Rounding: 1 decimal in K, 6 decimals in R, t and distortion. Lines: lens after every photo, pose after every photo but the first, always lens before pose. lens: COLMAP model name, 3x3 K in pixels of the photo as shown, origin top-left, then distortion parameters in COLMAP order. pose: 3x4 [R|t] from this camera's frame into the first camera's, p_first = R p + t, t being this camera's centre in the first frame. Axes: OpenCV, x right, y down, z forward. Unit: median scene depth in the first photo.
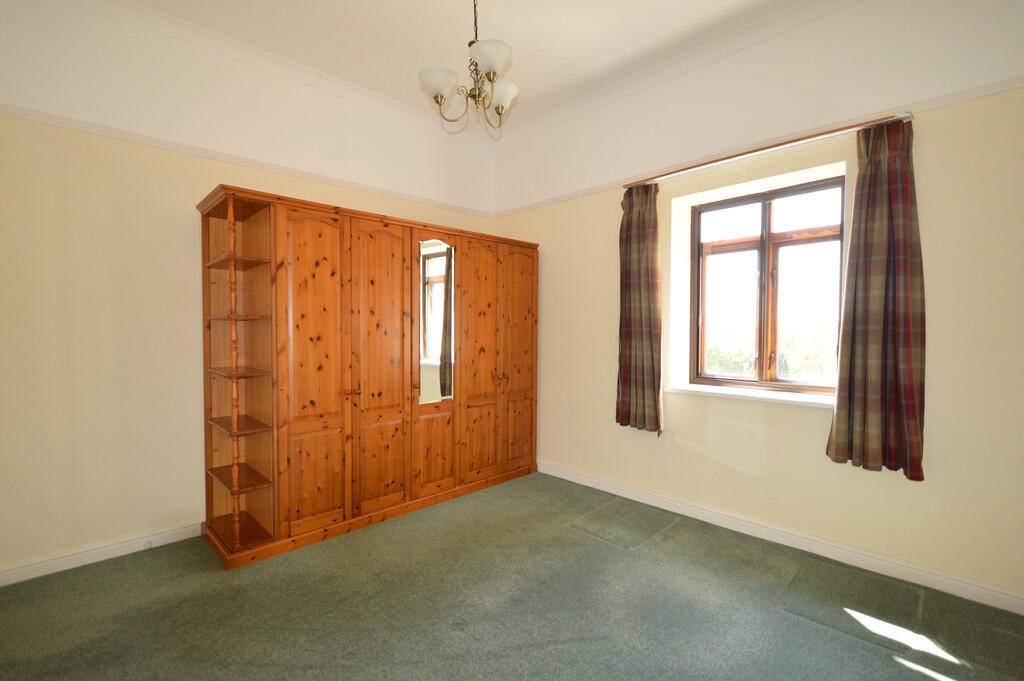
lens RADIAL K [[454.9, 0, 512.8], [0, 454.9, 345.7], [0, 0, 1]] dist [0.000066, -0.000143]
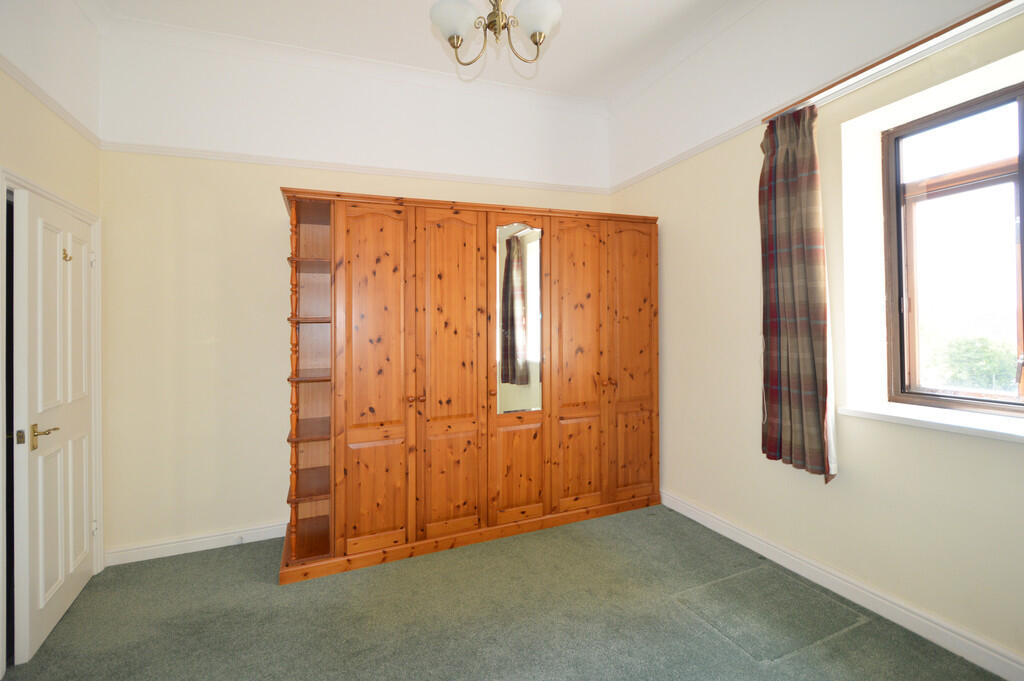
lens RADIAL K [[453.7, 0, 511.3], [0, 453.7, 324.6], [0, 0, 1]] dist [-0.000243, -0.000614]
pose [[0.925481, -0.023938, -0.378036, 0.148605], [0.011532, 0.999319, -0.035048, -0.010208], [0.378617, 0.028076, 0.925127, 0.212065]]
